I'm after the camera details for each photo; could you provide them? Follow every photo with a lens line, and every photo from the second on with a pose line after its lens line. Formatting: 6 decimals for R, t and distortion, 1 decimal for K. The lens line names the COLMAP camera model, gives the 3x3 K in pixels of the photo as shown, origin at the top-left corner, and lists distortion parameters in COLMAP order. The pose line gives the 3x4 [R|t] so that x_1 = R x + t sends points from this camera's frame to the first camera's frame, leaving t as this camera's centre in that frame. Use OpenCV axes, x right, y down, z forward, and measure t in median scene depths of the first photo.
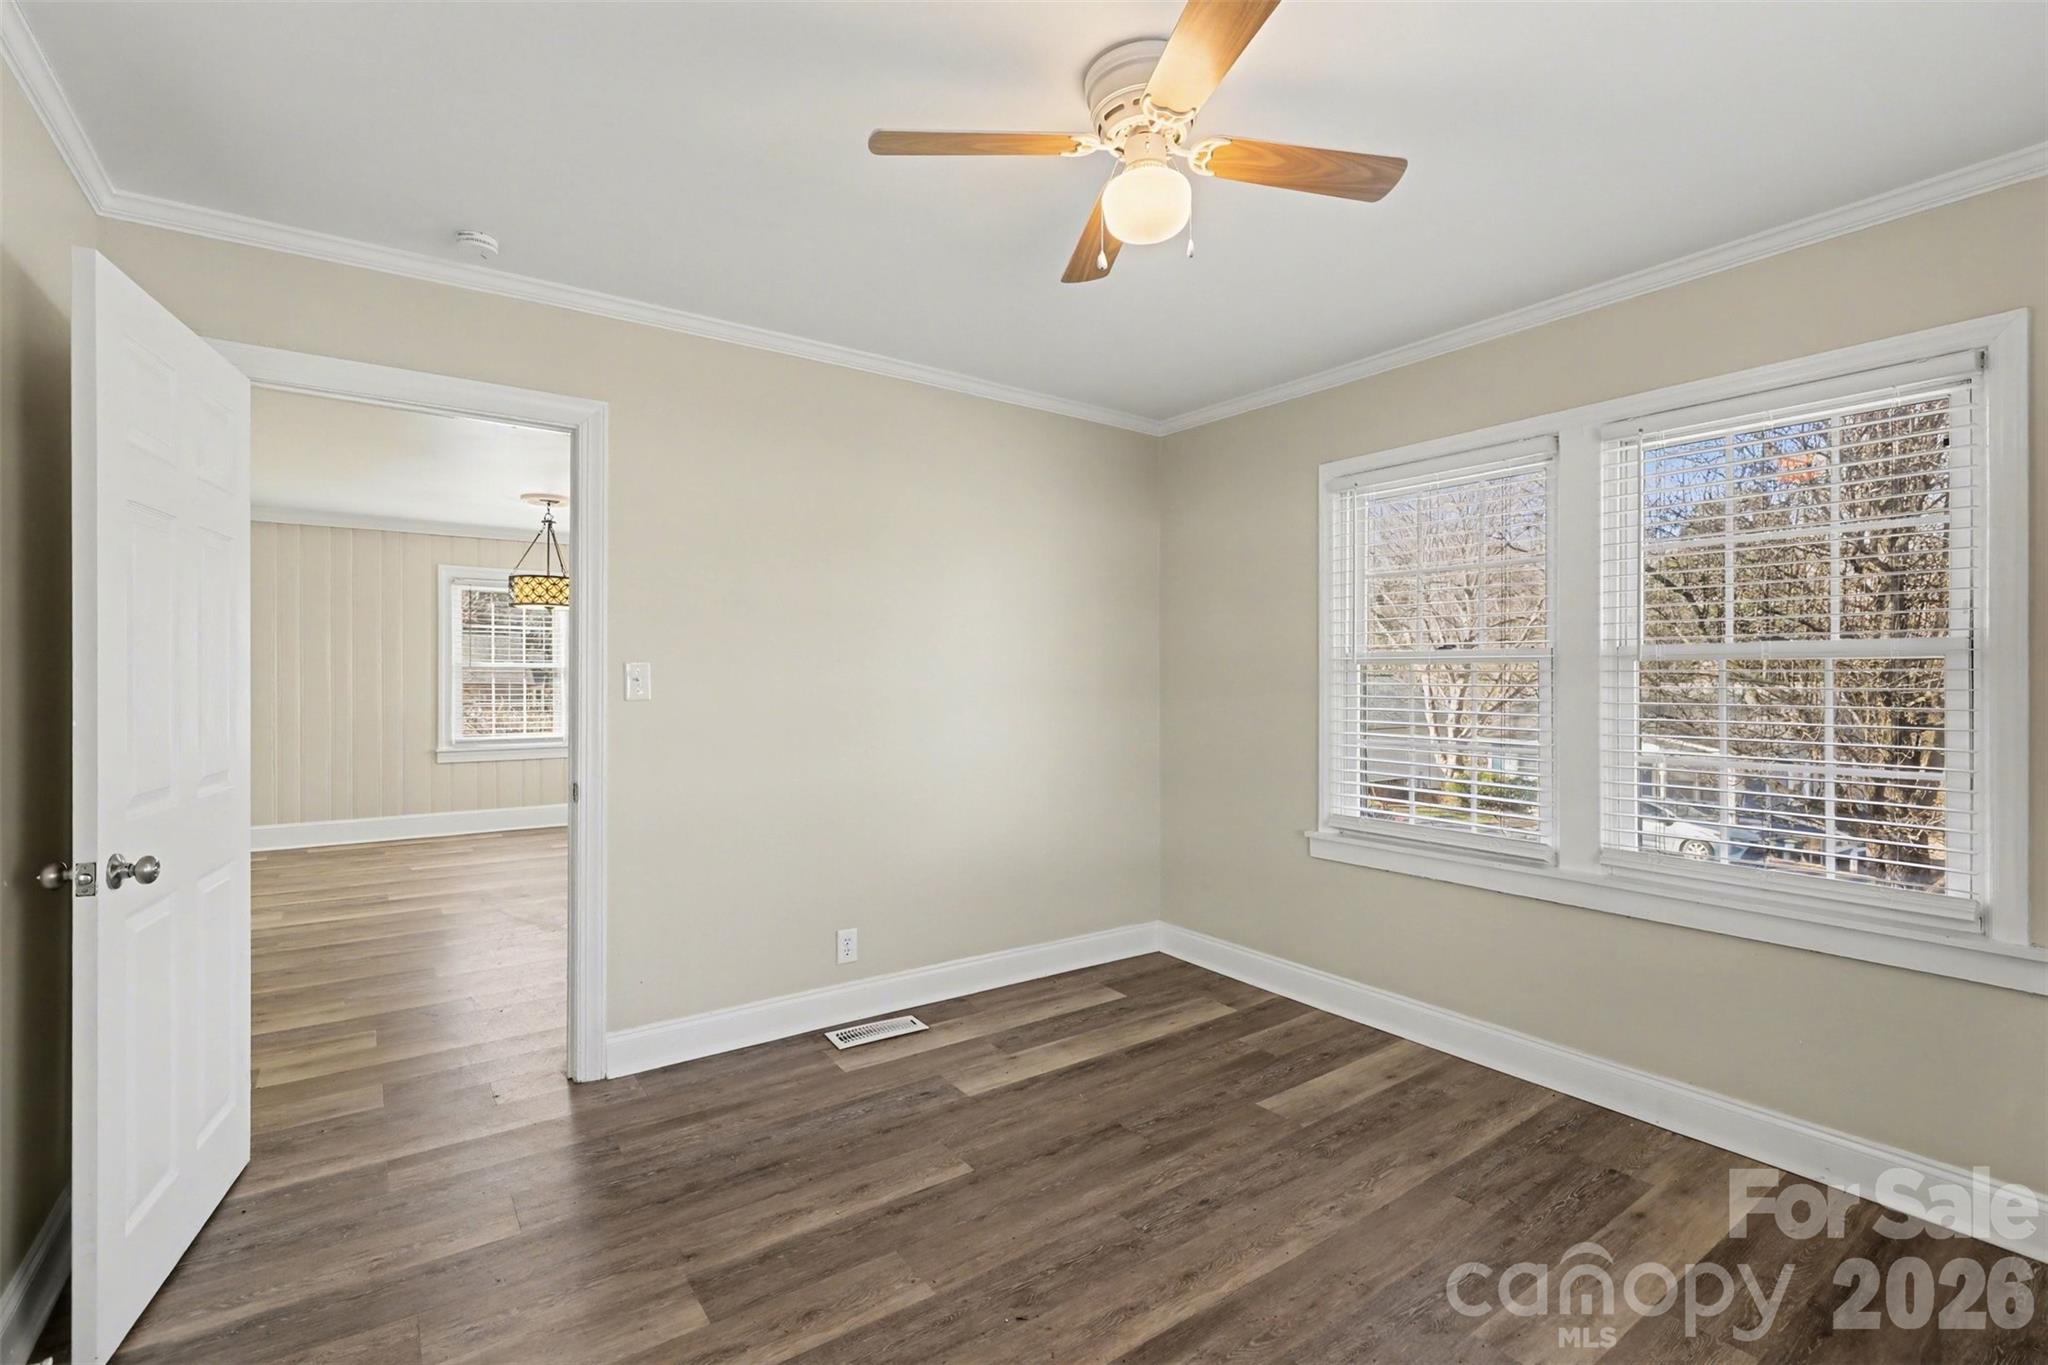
lens RADIAL K [[926.1, 0, 1034.3], [0, 926.1, 694.9], [0, 0, 1]] dist [0.000327, -0.000301]
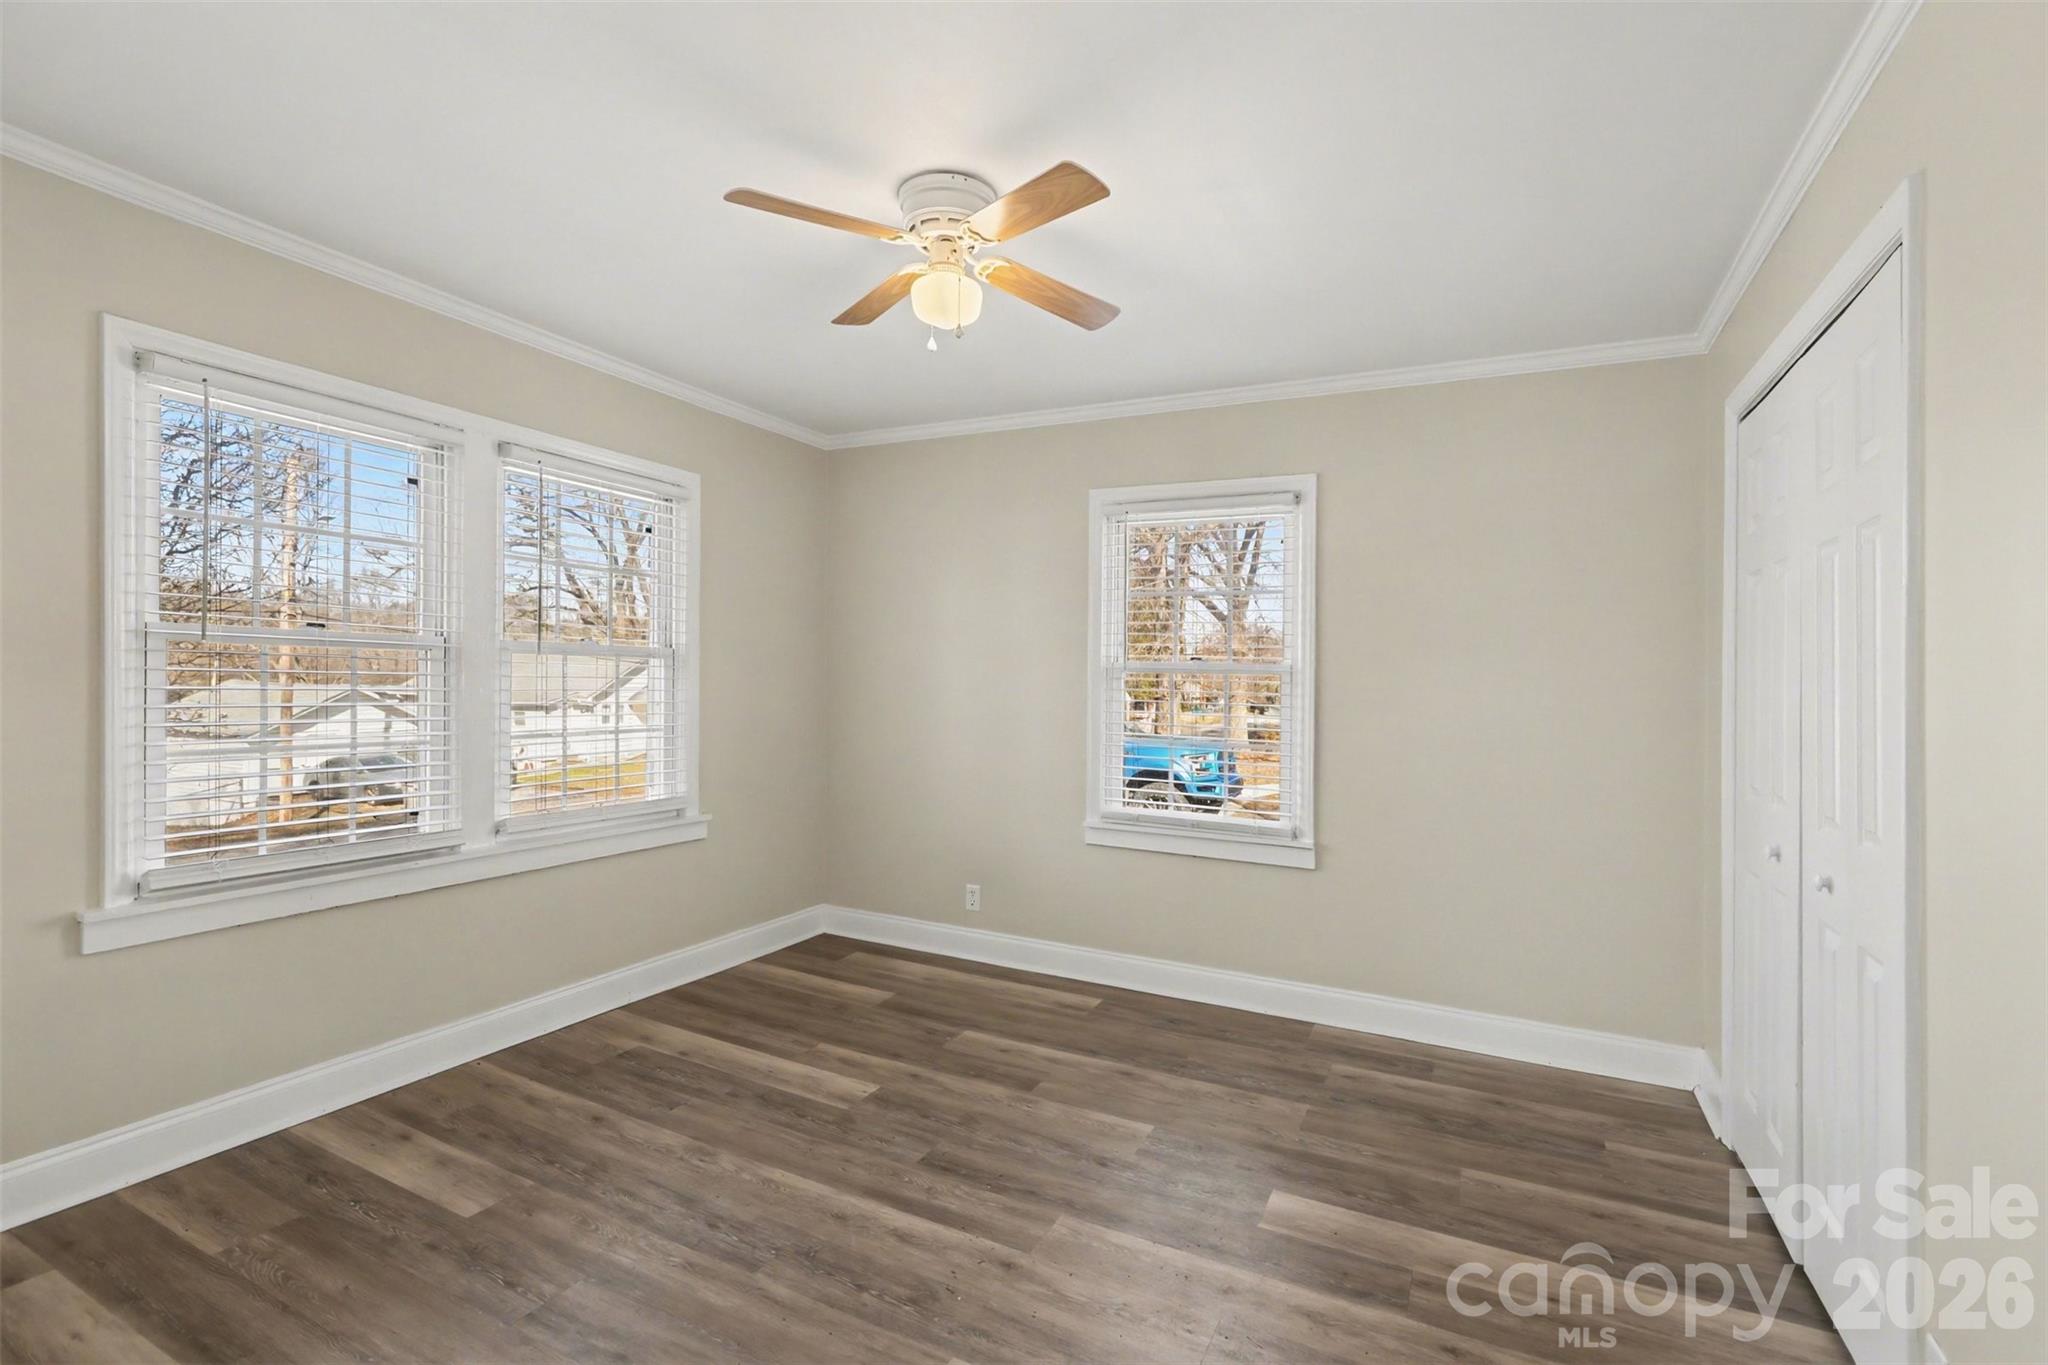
lens RADIAL K [[917.0, 0, 1006.4], [0, 917.0, 672.8], [0, 0, 1]] dist [-0.000398, -0.000080]
pose [[-0.439318, -0.003720, 0.898324, -0.709084], [-0.006531, 0.999978, 0.000947, -0.019035], [-0.898308, -0.005450, -0.439333, 1.025836]]
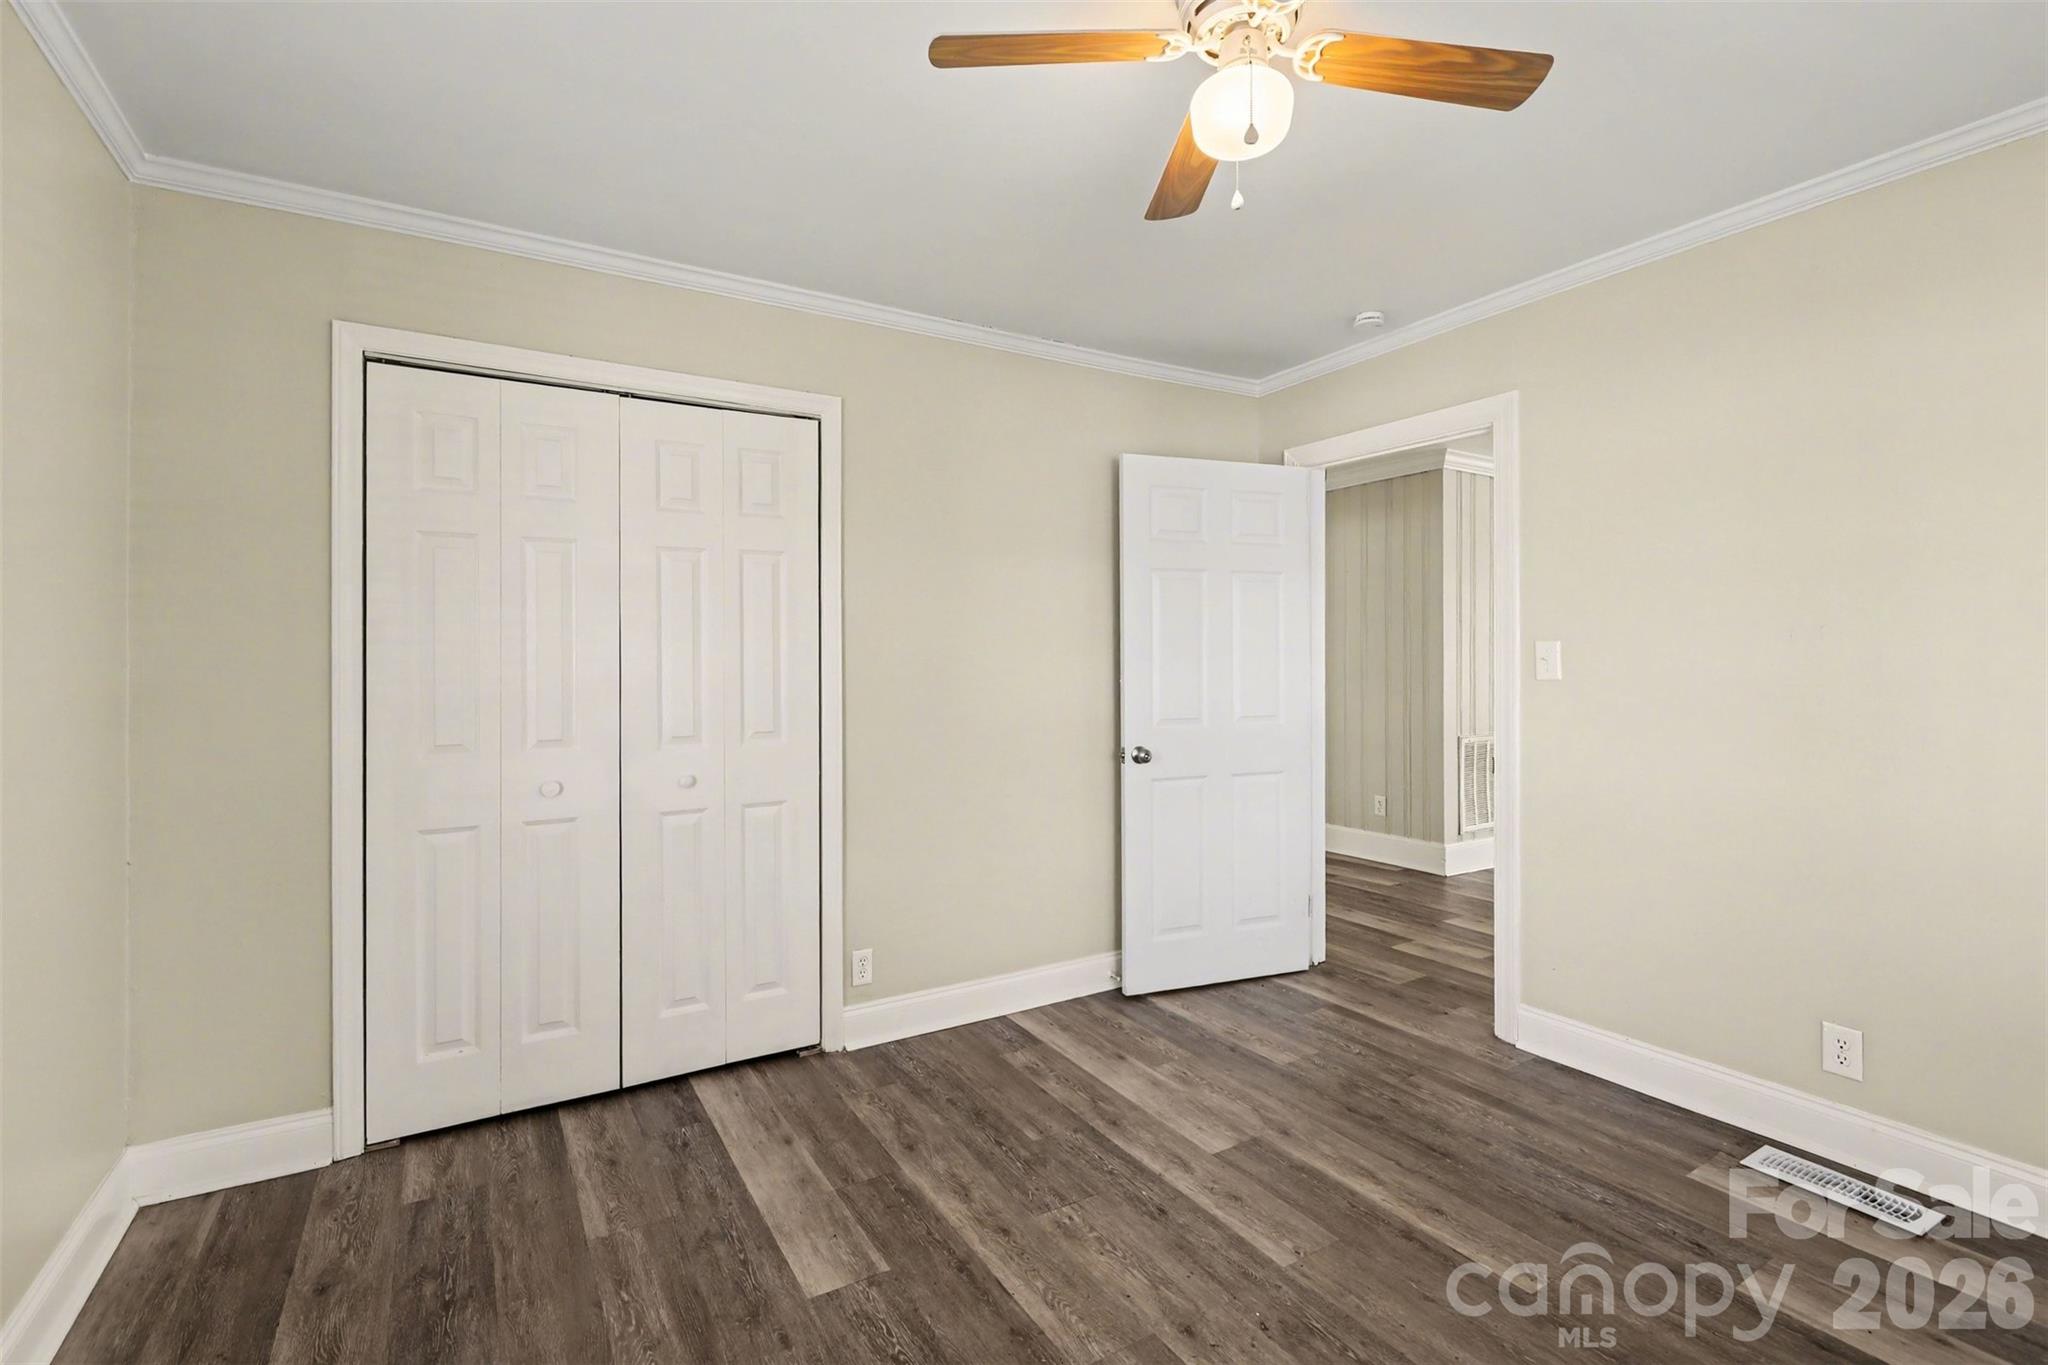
lens RADIAL K [[941.0, 0, 1025.1], [0, 941.0, 649.8], [0, 0, 1]] dist [0.000858, 0.000159]
pose [[-0.082267, -0.014912, -0.996499, 0.718542], [-0.019175, 0.999727, -0.013377, -0.003467], [0.996426, 0.018008, -0.082530, 0.602429]]
